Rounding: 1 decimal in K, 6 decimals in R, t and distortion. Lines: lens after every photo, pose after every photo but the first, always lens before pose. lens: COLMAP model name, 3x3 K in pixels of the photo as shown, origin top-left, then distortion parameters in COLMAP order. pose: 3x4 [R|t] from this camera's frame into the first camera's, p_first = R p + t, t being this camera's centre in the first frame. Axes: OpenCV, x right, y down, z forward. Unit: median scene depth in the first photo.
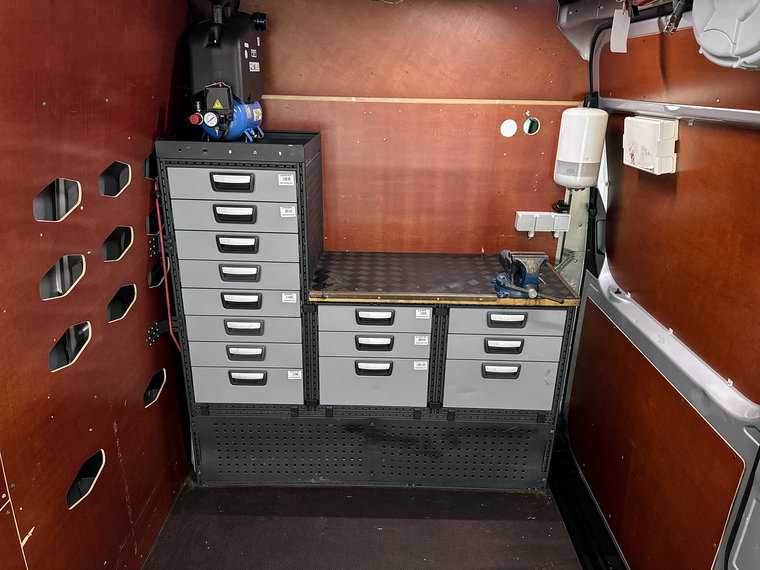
lens RADIAL K [[532.4, 0, 383.7], [0, 532.4, 282.6], [0, 0, 1]] dist [0.048840, -0.020371]
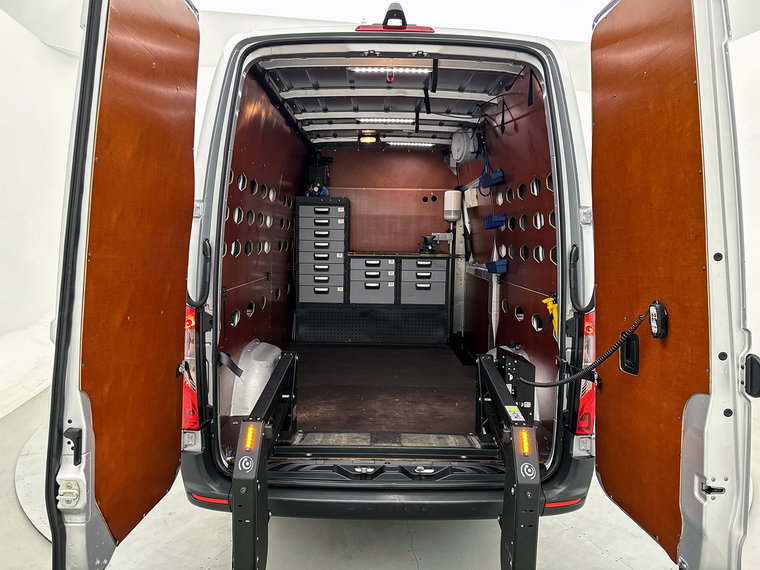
lens RADIAL K [[532.4, 0, 377.7], [0, 532.4, 285.9], [0, 0, 1]] dist [0.048840, -0.020371]
pose [[0.999953, -0.006094, 0.007510, -0.012150], [0.007897, 0.962749, -0.270282, 0.836472], [-0.005584, 0.270329, 0.962752, -1.394076]]
